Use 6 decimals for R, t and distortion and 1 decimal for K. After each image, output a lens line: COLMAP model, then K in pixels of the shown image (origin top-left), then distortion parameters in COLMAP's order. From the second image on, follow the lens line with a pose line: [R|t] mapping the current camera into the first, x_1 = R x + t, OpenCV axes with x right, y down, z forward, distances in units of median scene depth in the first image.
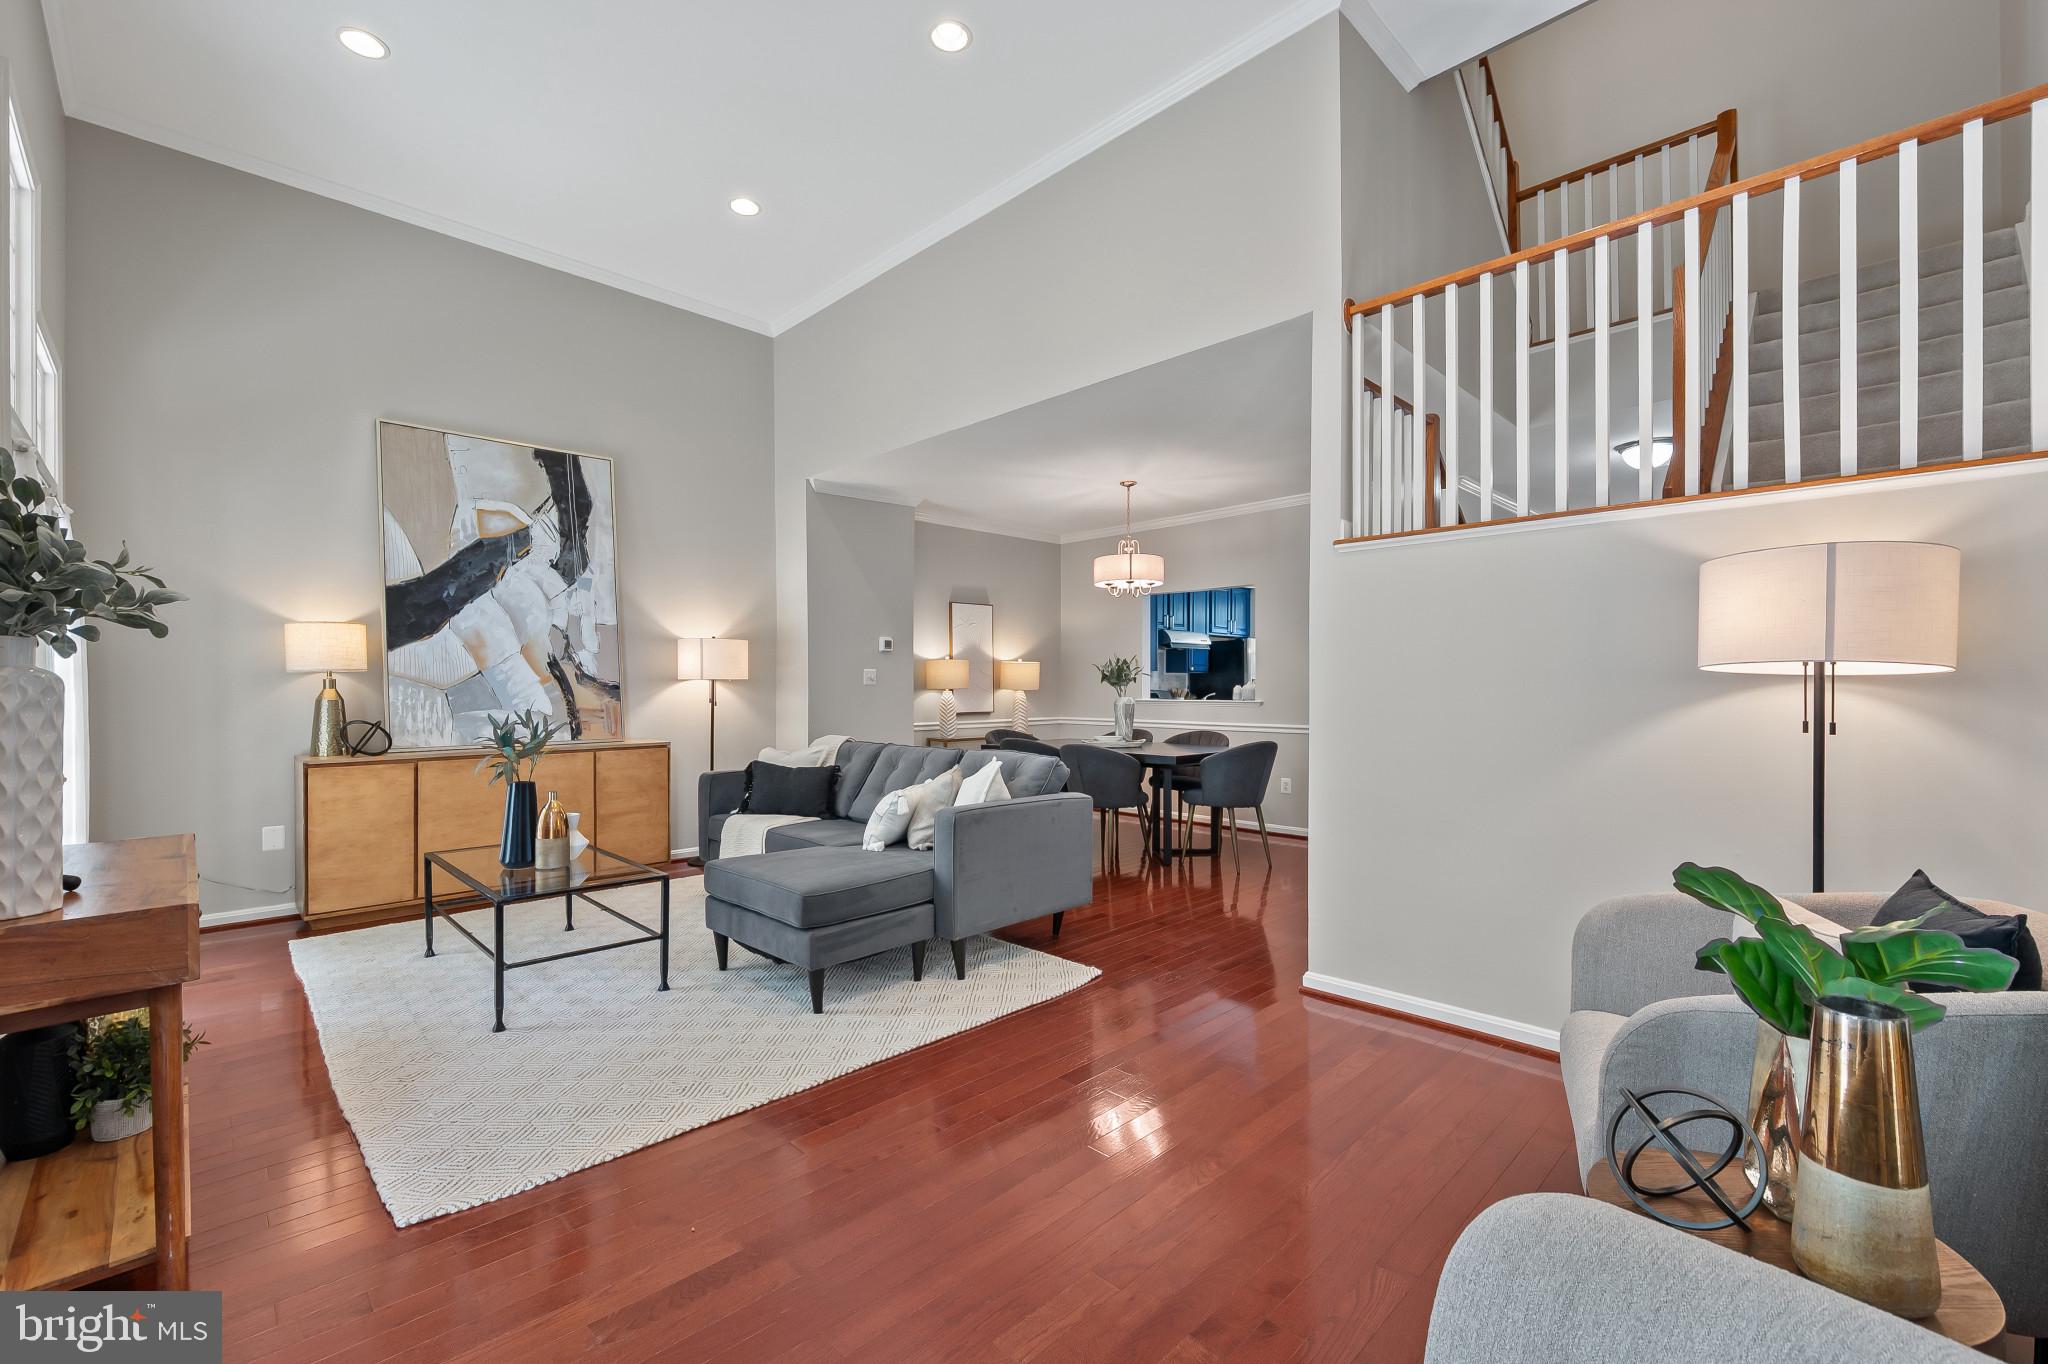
lens RADIAL K [[868.0, 0, 1030.6], [0, 868.0, 686.4], [0, 0, 1]] dist [0.000168, -0.000755]
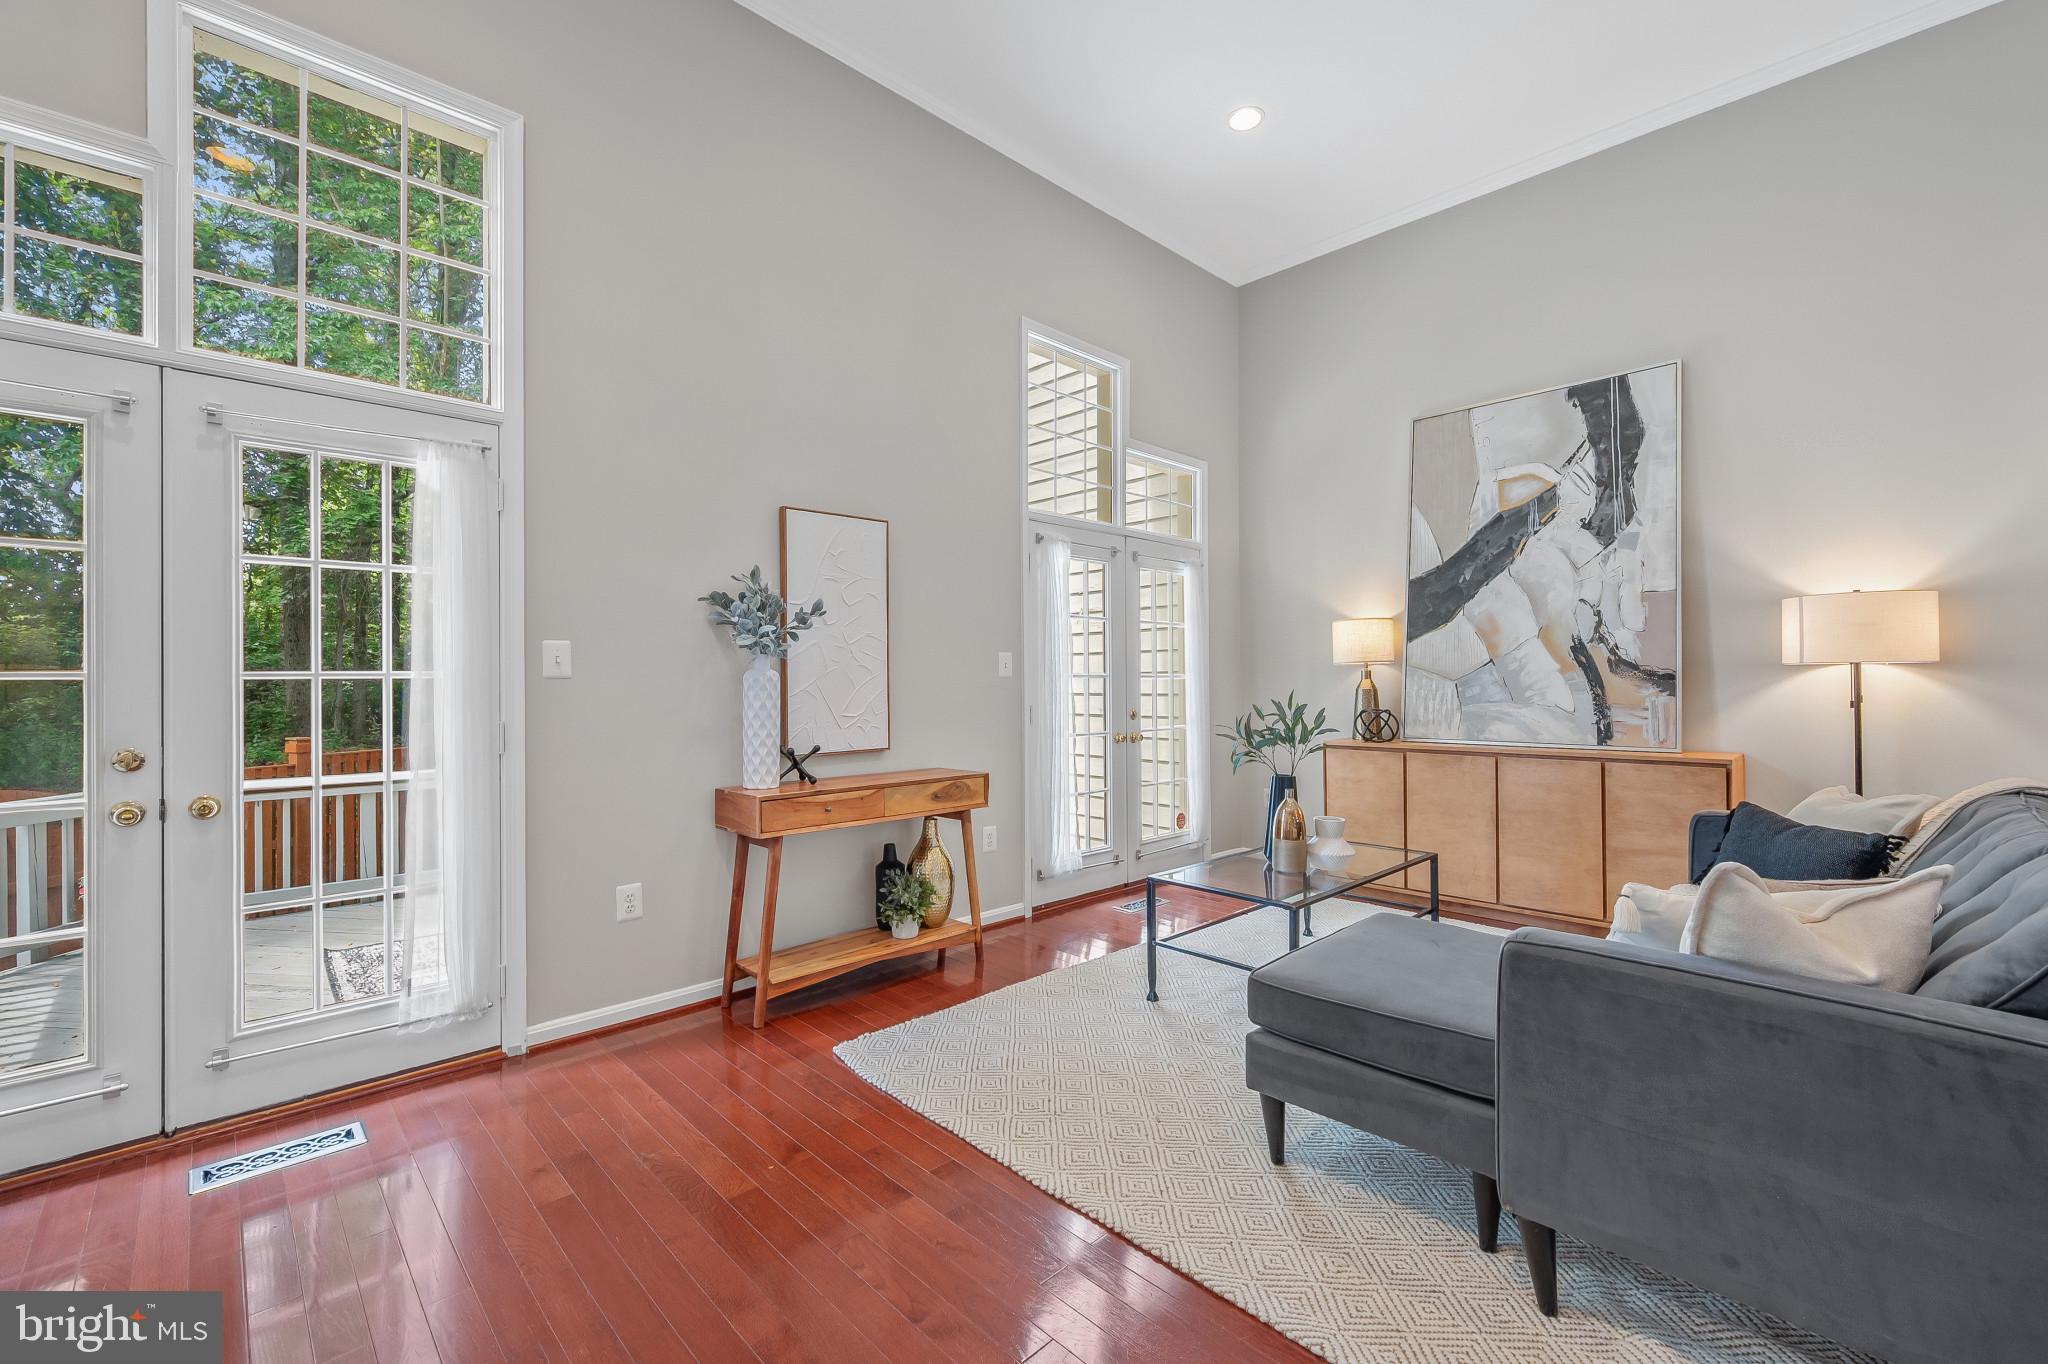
lens RADIAL K [[868.0, 0, 1022.3], [0, 868.0, 675.7], [0, 0, 1]] dist [0.000168, -0.000755]
pose [[-0.021196, -0.007618, -0.999746, 0.269340], [0.000964, 0.999970, -0.007641, 0.005448], [0.999775, -0.001125, -0.021188, 0.511177]]
